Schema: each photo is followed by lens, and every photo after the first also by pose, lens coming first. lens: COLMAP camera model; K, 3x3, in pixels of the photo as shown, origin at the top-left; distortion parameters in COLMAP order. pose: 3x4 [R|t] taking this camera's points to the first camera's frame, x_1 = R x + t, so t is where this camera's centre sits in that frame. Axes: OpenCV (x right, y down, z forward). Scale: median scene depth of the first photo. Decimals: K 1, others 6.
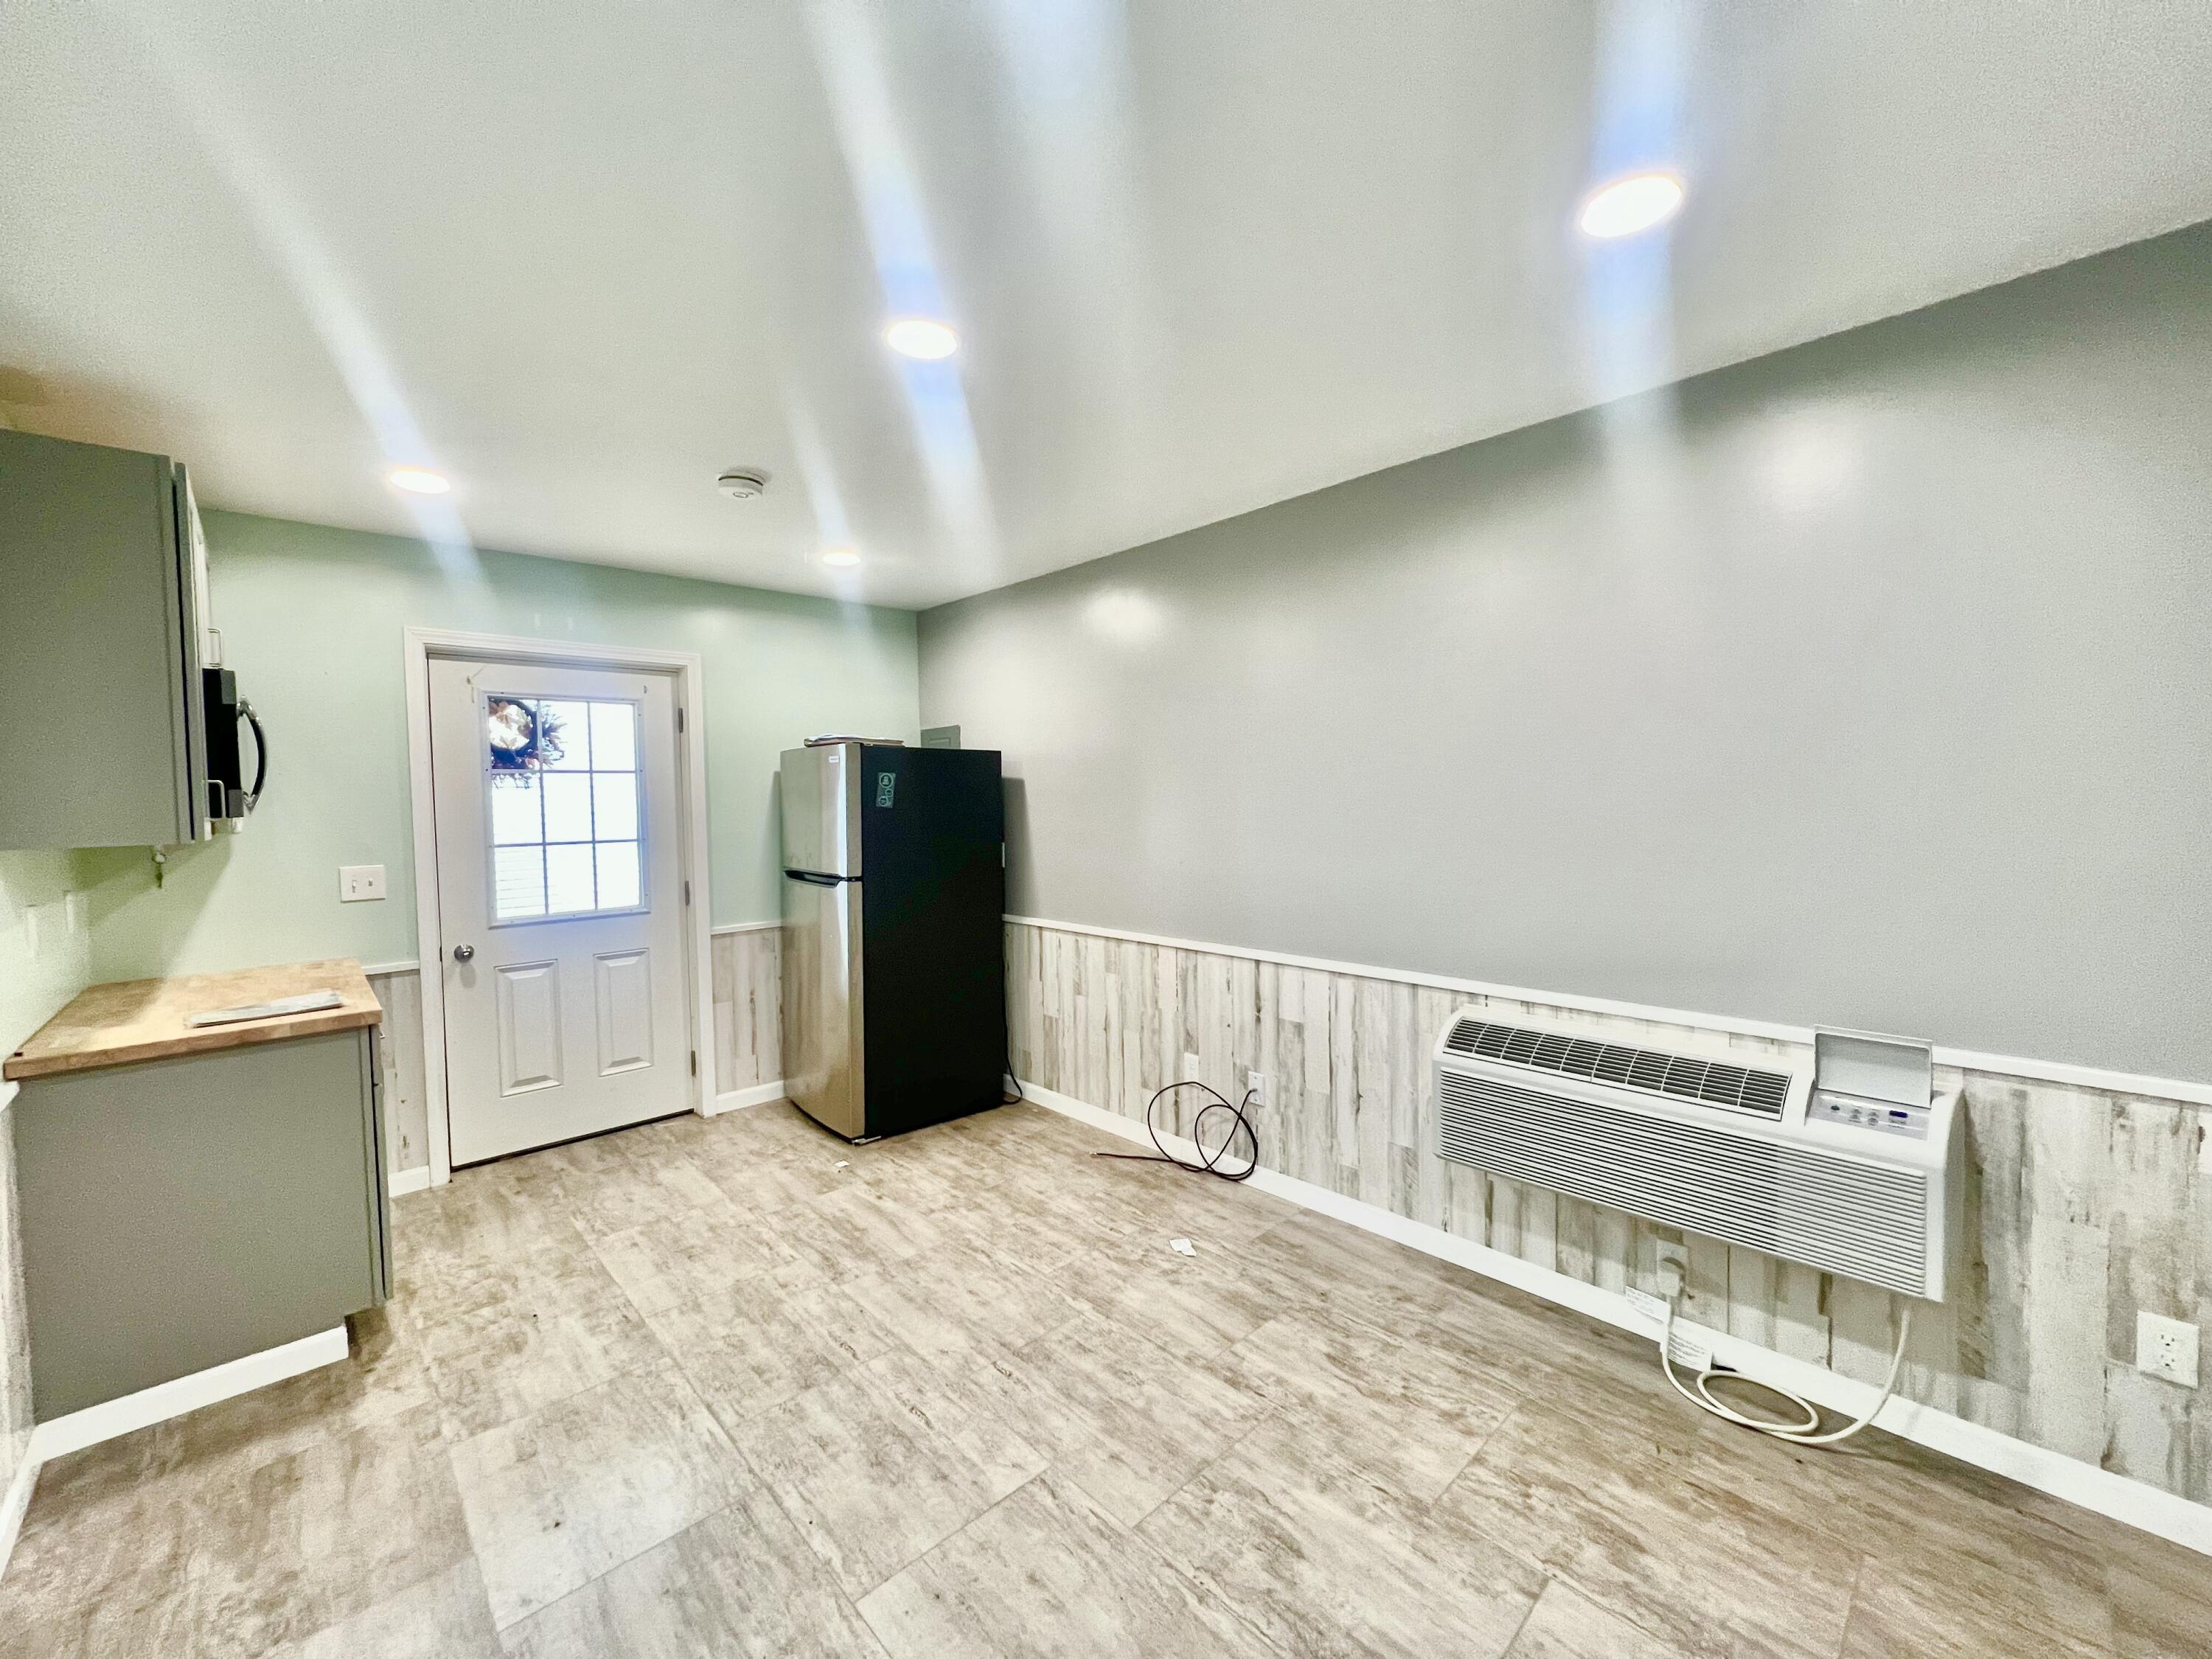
lens RADIAL K [[882.2, 0, 1106.6], [0, 882.2, 825.4], [0, 0, 1]] dist [-0.000411, -0.000366]
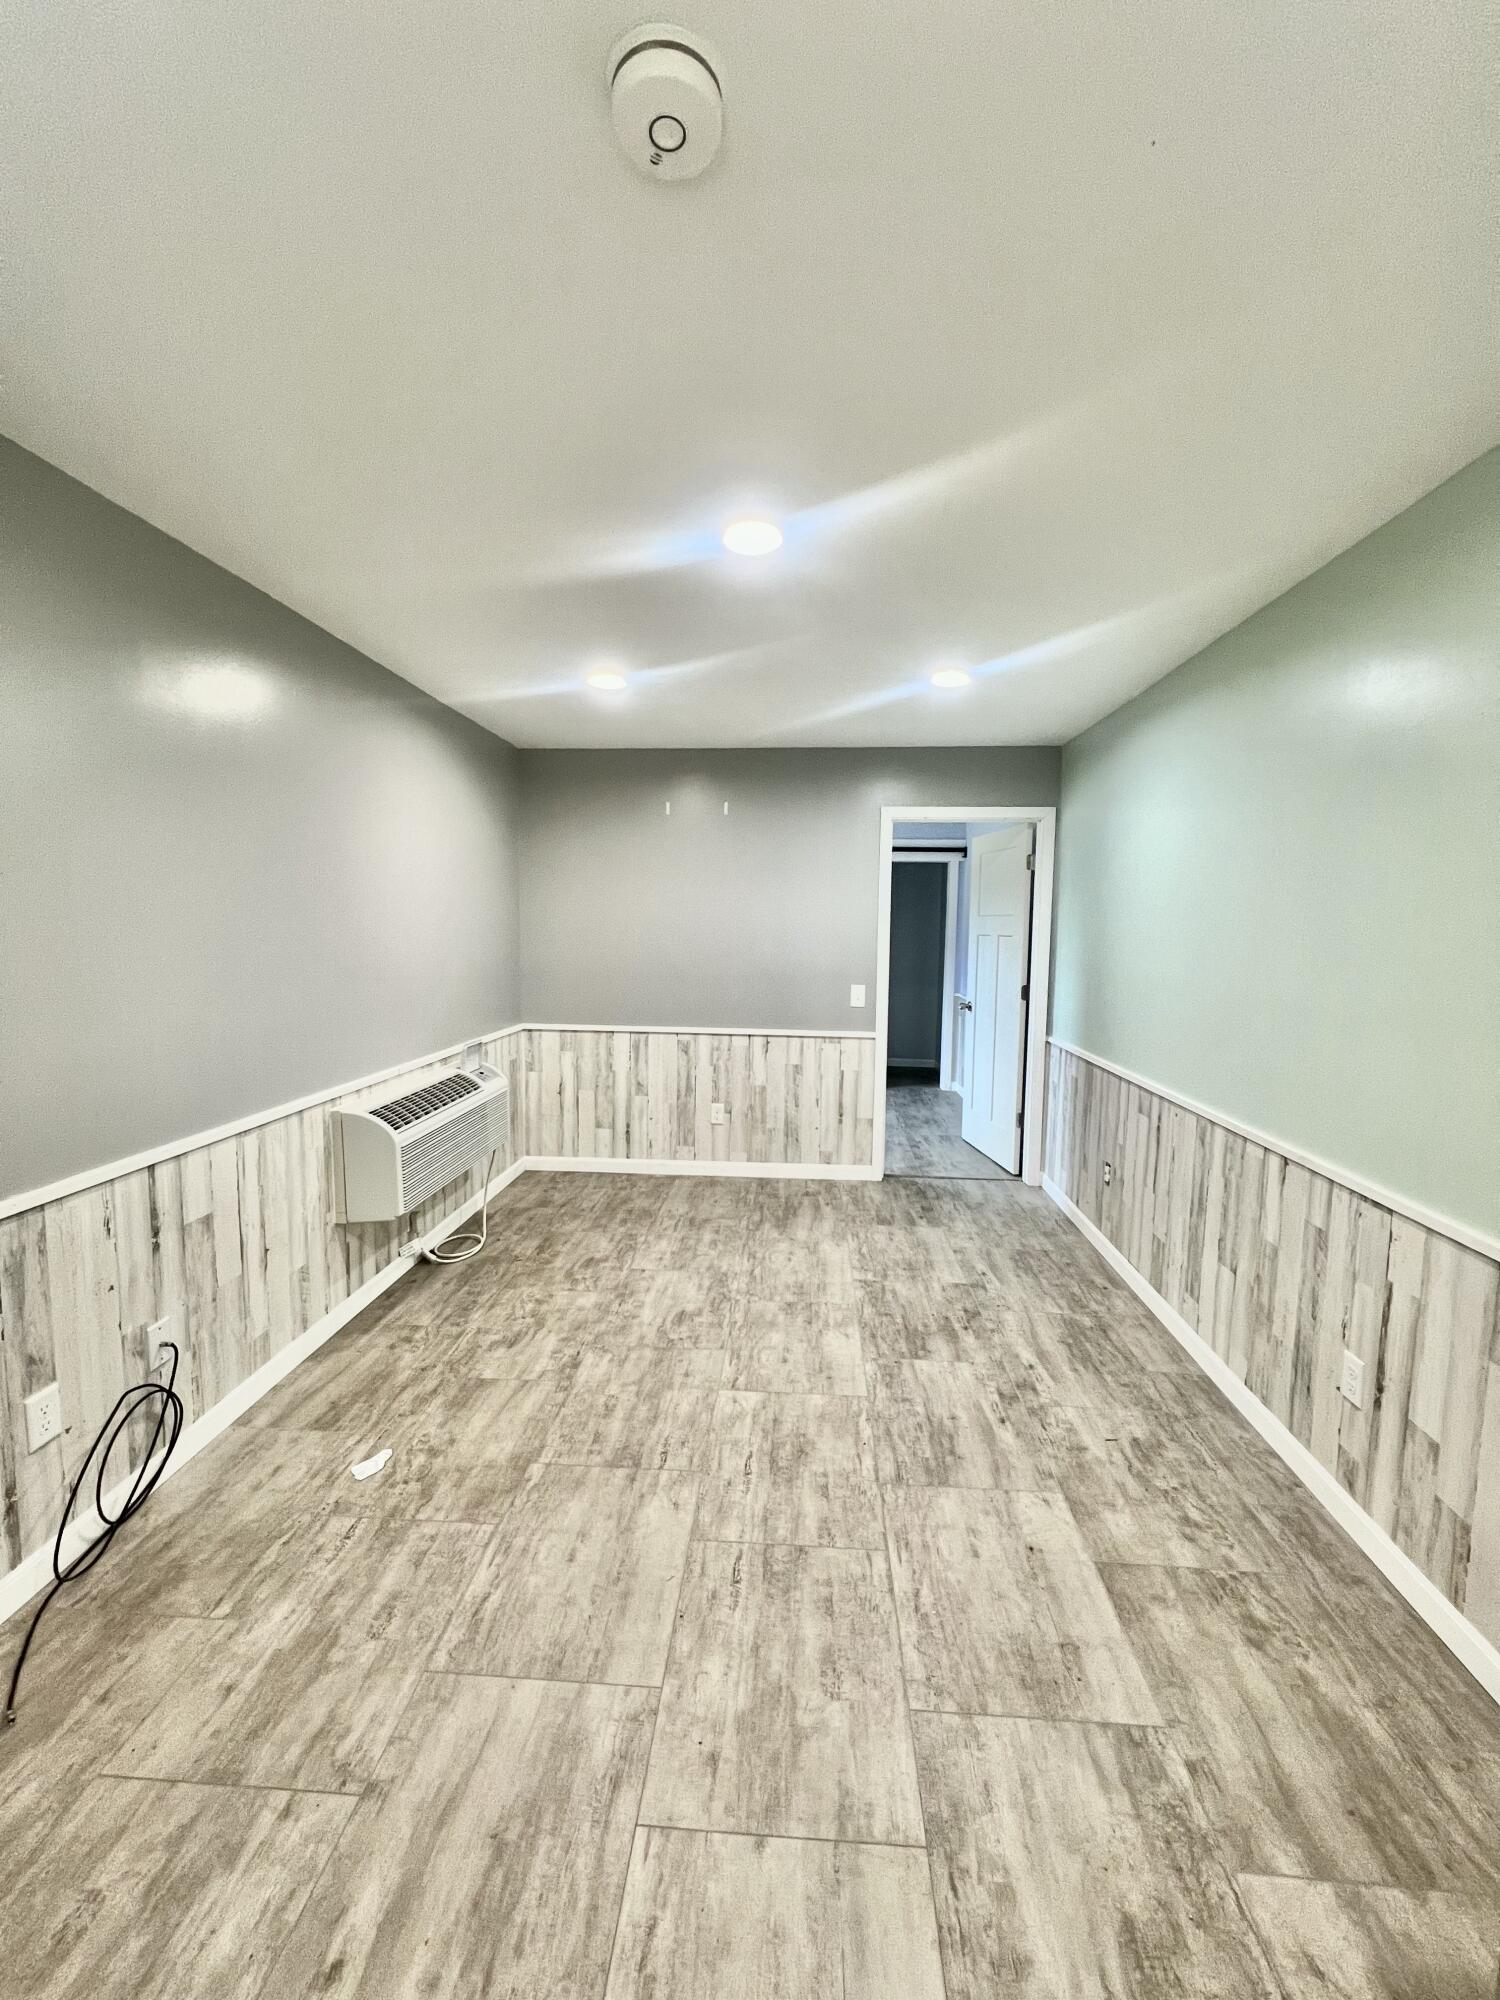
lens RADIAL K [[797.6, 0, 748.4], [0, 797.6, 1002.0], [0, 0, 1]] dist [-0.000411, -0.000366]
pose [[-0.673537, -0.063228, 0.736444, -0.695245], [0.023886, 0.993952, 0.107182, -0.037375], [-0.738767, 0.089782, -0.667954, 1.209568]]
